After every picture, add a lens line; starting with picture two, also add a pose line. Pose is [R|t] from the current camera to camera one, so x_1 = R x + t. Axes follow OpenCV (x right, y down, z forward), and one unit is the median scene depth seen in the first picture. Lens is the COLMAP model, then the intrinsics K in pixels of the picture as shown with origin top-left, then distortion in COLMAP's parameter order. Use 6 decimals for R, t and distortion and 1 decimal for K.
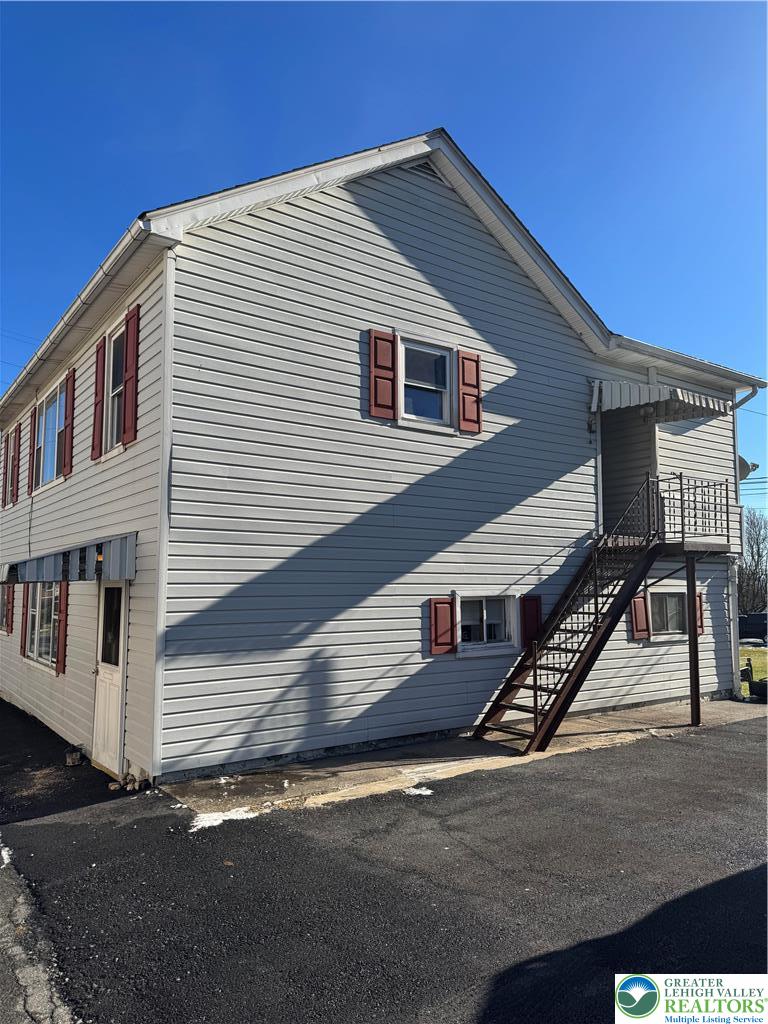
lens RADIAL K [[721.9, 0, 384.0], [0, 721.9, 512.0], [0, 0, 1]] dist [0.182603, -0.260084]
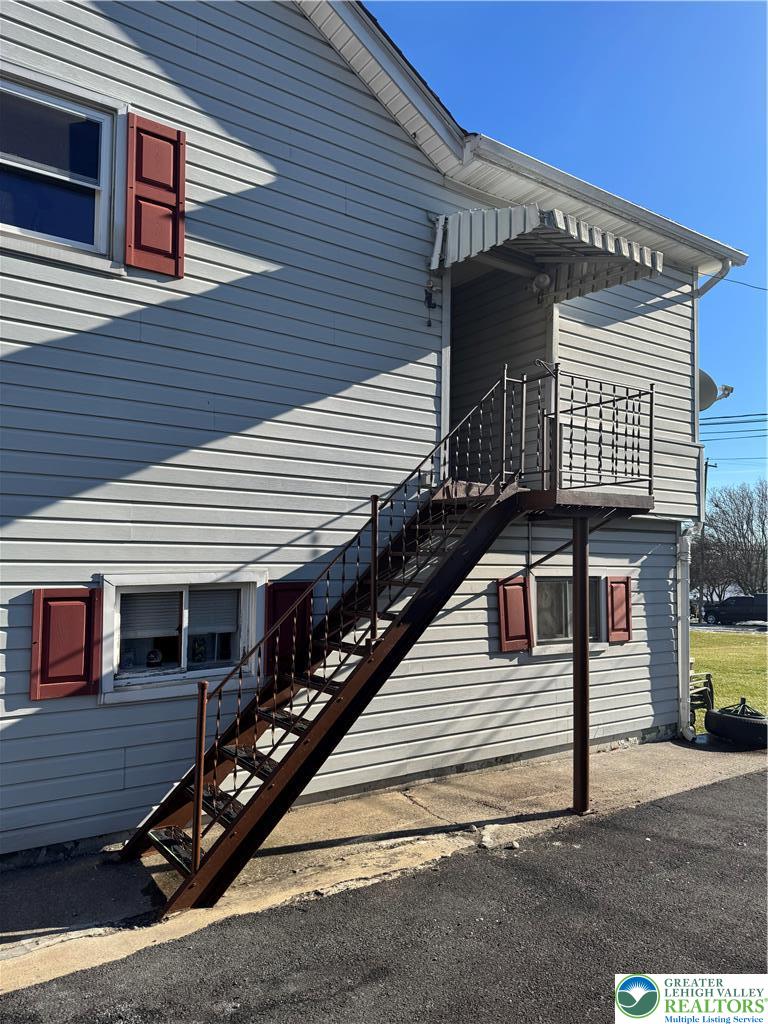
lens RADIAL K [[721.9, 0, 384.0], [0, 721.9, 512.0], [0, 0, 1]] dist [0.182603, -0.260084]
pose [[0.999677, 0.008705, -0.023889, 0.267134], [-0.007967, 0.999493, 0.030828, 0.039919], [0.024146, -0.030627, 0.999239, 0.413646]]
